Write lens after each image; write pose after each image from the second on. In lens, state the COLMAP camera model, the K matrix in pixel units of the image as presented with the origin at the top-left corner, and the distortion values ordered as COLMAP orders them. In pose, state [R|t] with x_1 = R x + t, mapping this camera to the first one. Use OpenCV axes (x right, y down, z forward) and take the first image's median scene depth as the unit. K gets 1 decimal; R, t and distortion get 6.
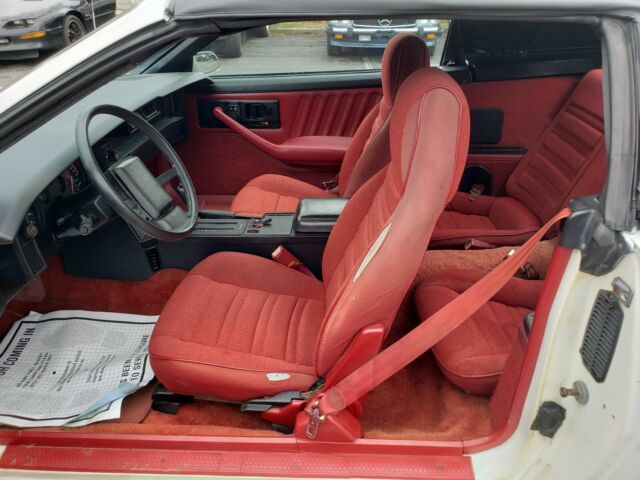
lens RADIAL K [[519.8, 0, 320.0], [0, 519.8, 240.0], [0, 0, 1]] dist [-0.012986, -0.003975]
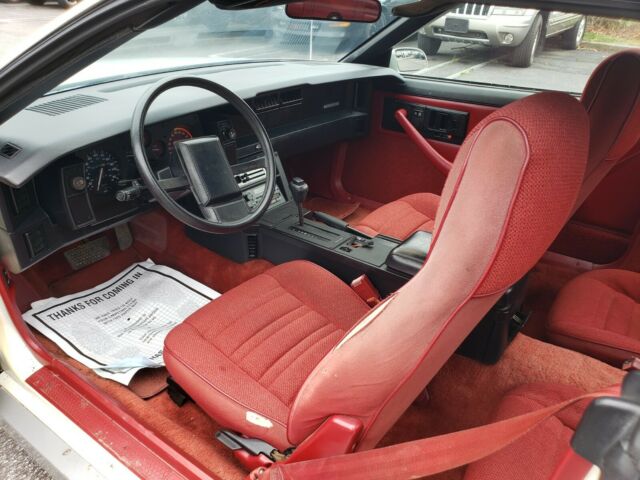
lens RADIAL K [[500.9, 0, 318.0], [0, 500.9, 247.5], [0, 0, 1]] dist [0.015126, -0.003106]
pose [[0.826627, 0.296001, -0.478614, 0.239871], [-0.289364, 0.953014, 0.089628, -0.083567], [0.482656, 0.064405, 0.873439, 0.240859]]
